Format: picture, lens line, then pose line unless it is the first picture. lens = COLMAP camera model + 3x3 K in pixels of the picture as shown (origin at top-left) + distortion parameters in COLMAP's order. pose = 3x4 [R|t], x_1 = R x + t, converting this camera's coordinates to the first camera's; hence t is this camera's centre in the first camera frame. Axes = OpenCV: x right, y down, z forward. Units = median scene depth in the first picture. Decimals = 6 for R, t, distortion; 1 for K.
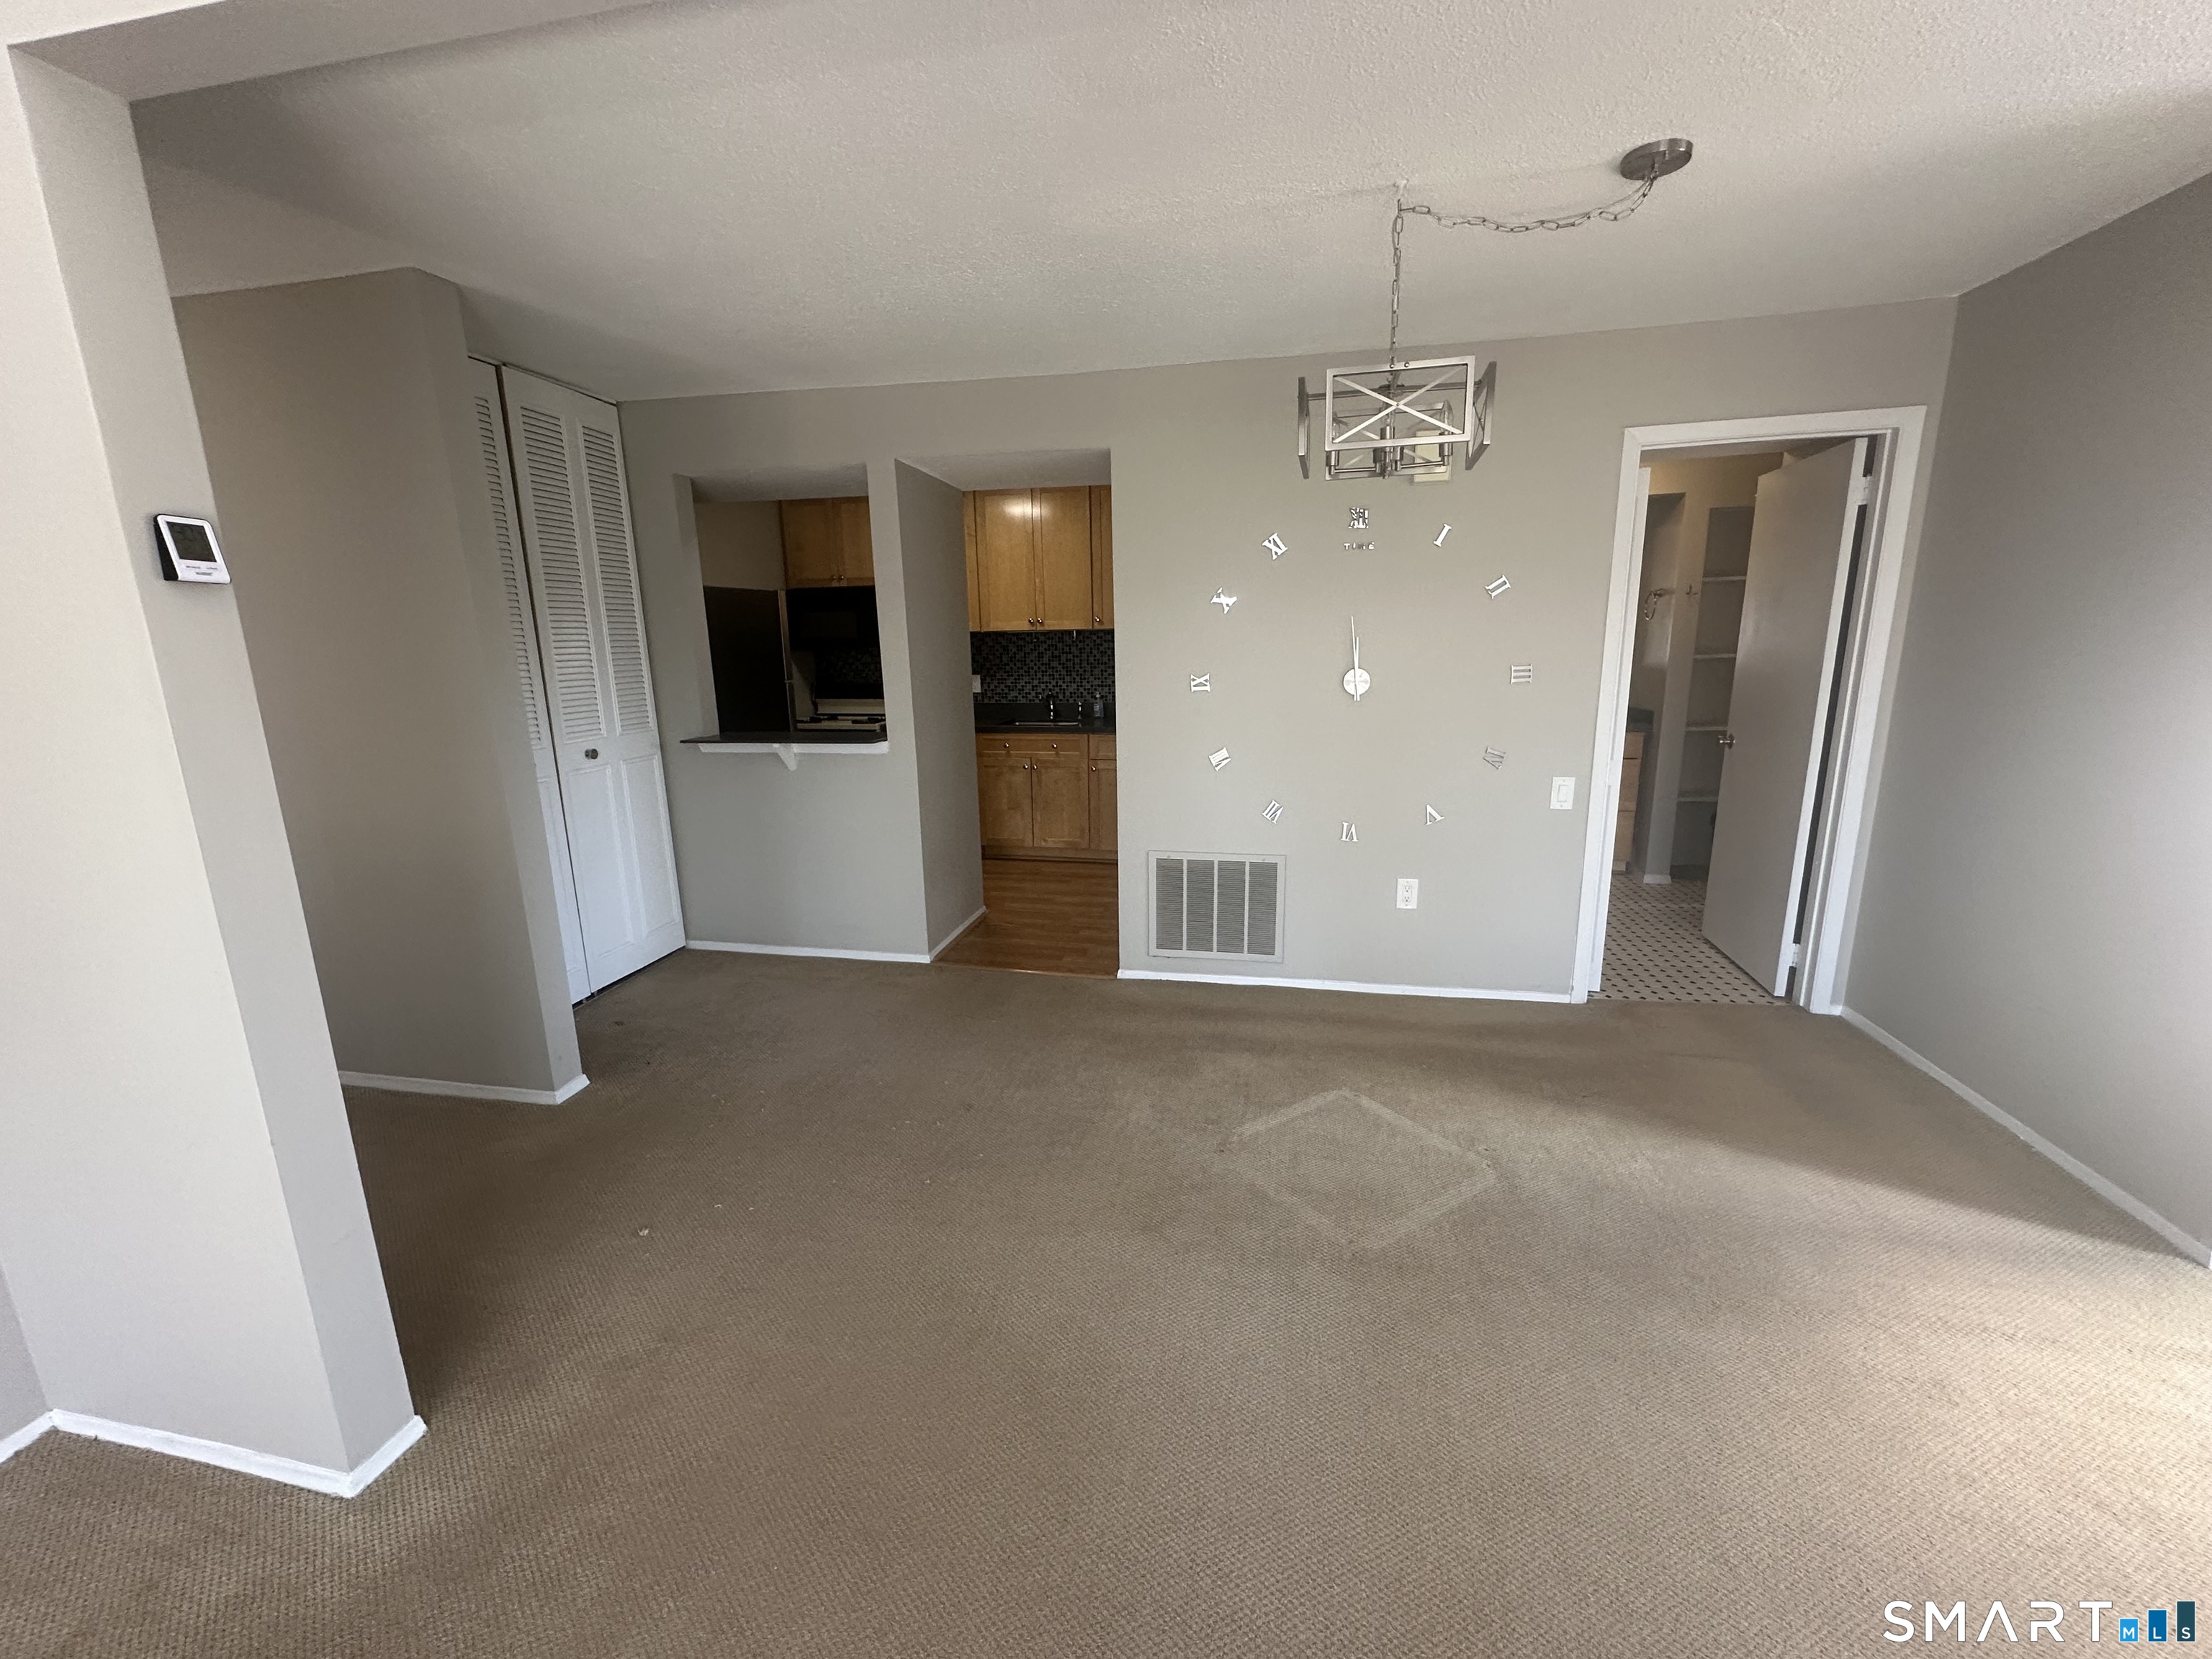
lens RADIAL K [[880.1, 0, 1105.5], [0, 880.1, 823.8], [0, 0, 1]] dist [0.003300, 0.000078]
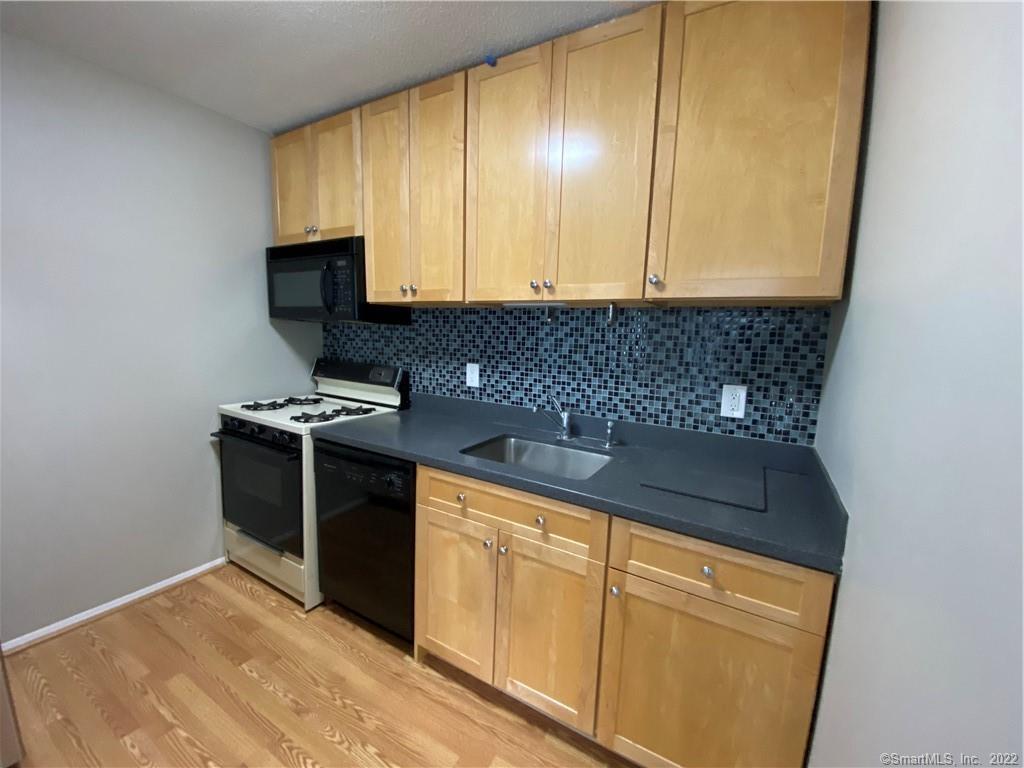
lens RADIAL K [[412.1, 0, 519.5], [0, 412.1, 382.2], [0, 0, 1]] dist [0.008605, -0.001606]
pose [[0.948622, 0.088665, -0.303736, -0.004516], [-0.116771, 0.990276, -0.075621, -0.145851], [0.294077, 0.107203, 0.949751, 0.754957]]
